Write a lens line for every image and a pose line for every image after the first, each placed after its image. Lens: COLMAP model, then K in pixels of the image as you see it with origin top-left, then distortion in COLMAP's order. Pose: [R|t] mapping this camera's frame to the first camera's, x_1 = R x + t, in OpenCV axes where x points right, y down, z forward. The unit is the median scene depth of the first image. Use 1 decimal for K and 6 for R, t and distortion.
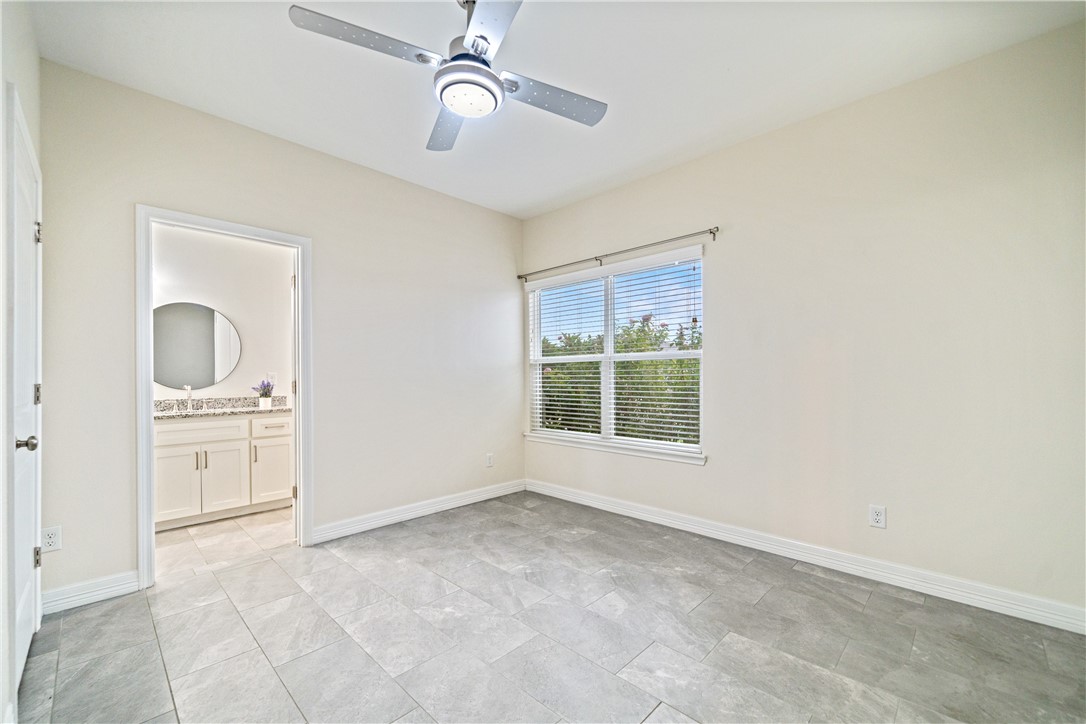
lens RADIAL K [[443.0, 0, 539.1], [0, 443.0, 368.2], [0, 0, 1]] dist [-0.001984, -0.000073]
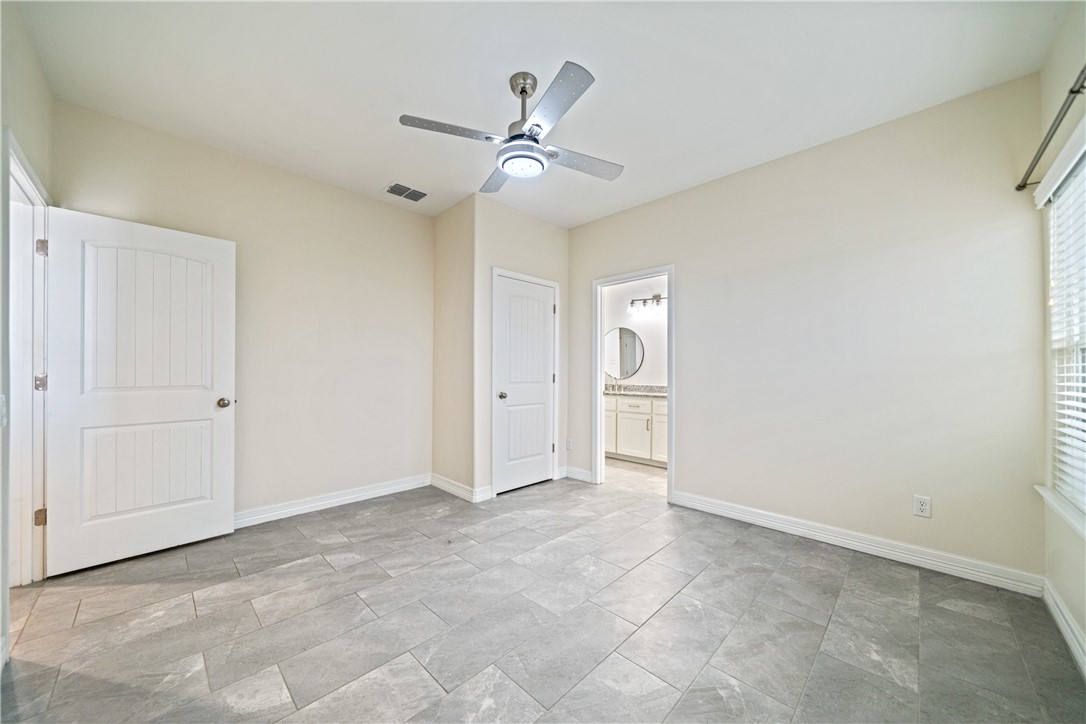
lens RADIAL K [[379.8, 0, 541.8], [0, 379.8, 372.0], [0, 0, 1]] dist [-0.001791, -0.000031]
pose [[0.011782, 0.008940, -0.999891, 0.600493], [0.009798, 0.999911, 0.009055, 0.004930], [0.999883, -0.009904, 0.011694, 0.636139]]
